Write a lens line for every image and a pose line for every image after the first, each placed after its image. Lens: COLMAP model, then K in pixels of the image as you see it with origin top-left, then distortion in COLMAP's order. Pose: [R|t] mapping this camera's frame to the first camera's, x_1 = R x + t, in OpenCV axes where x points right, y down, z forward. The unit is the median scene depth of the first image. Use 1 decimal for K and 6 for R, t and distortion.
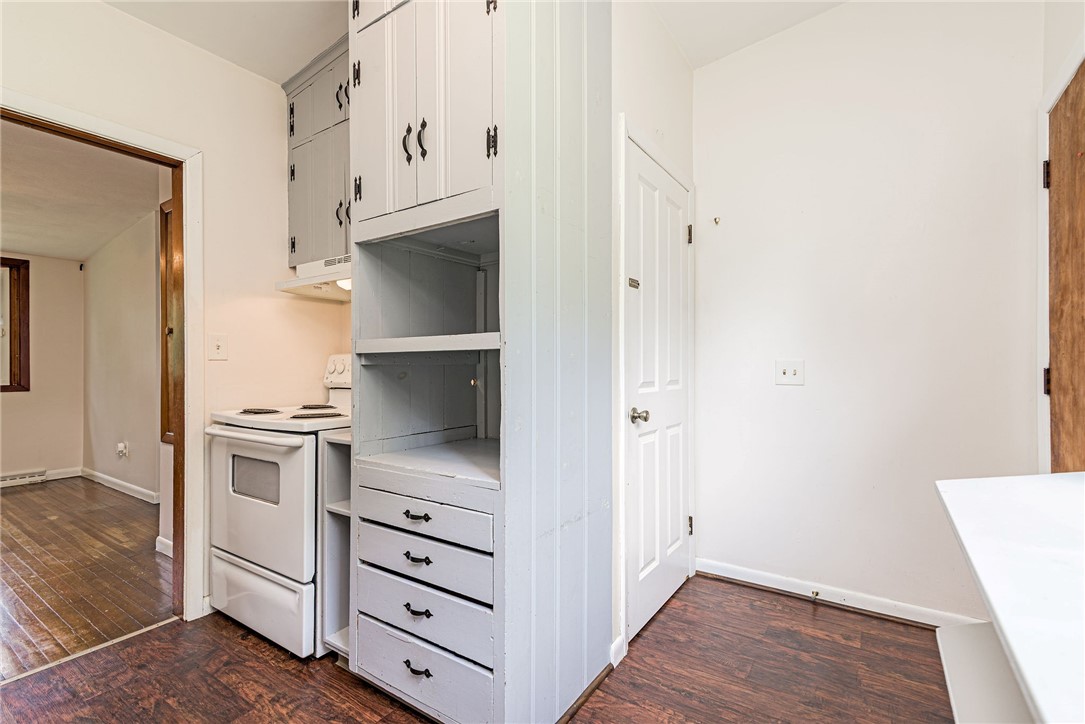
lens RADIAL K [[494.3, 0, 542.5], [0, 494.3, 362.0], [0, 0, 1]] dist [0.017653, -0.000336]
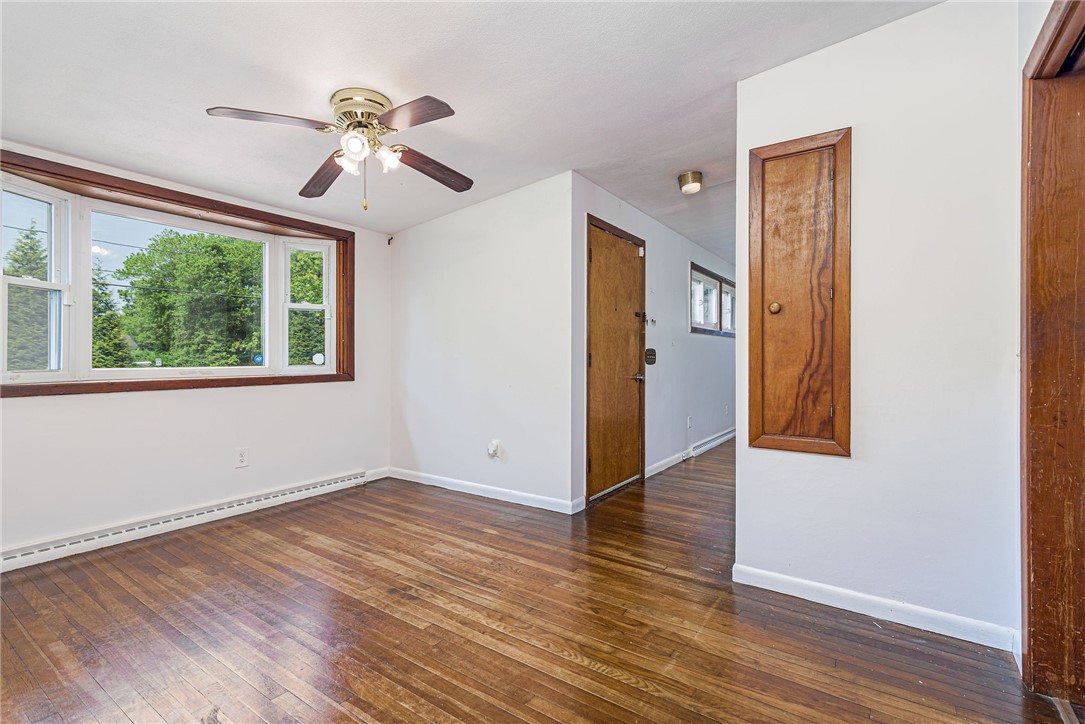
lens RADIAL K [[500.5, 0, 536.7], [0, 500.5, 356.1], [0, 0, 1]] dist [0.016949, -0.000614]
pose [[0.999924, 0.004228, -0.011620, -0.690169], [-0.004207, 0.999990, 0.001796, 0.011645], [0.011627, -0.001747, 0.999931, 0.127197]]
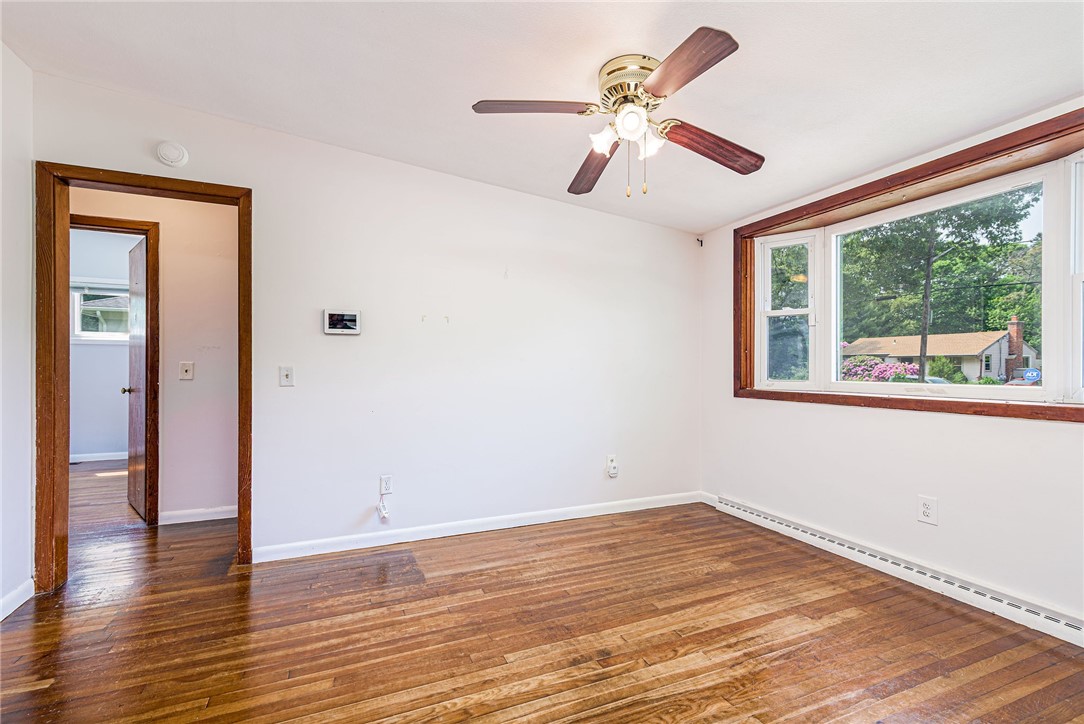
lens RADIAL K [[489.3, 0, 546.5], [0, 489.3, 364.3], [0, 0, 1]] dist [0.016305, -0.000381]
pose [[-0.530540, -0.003148, -0.847654, -0.472518], [0.001235, 0.999989, -0.004486, 0.010904], [0.847659, -0.003427, -0.530530, 0.789847]]
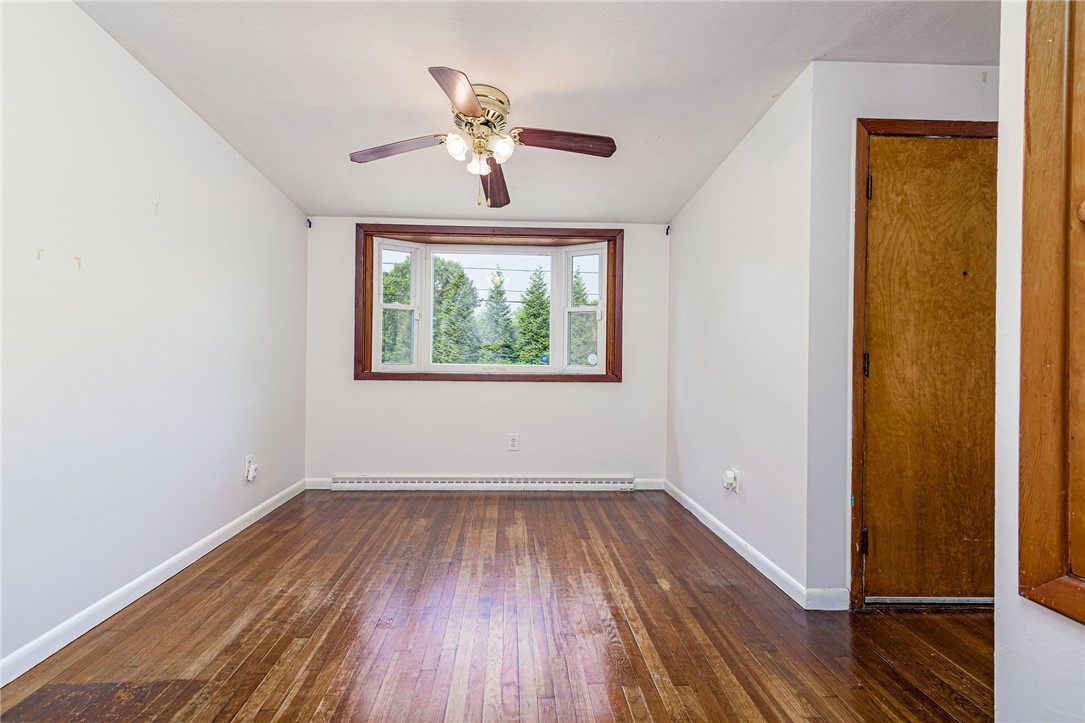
lens RADIAL K [[493.0, 0, 526.1], [0, 493.0, 356.3], [0, 0, 1]] dist [0.021256, -0.000127]
pose [[0.595681, 0.008789, -0.803173, -0.443539], [-0.012741, 0.999918, 0.001493, 0.014795], [0.803120, 0.009343, 0.595744, 0.370689]]
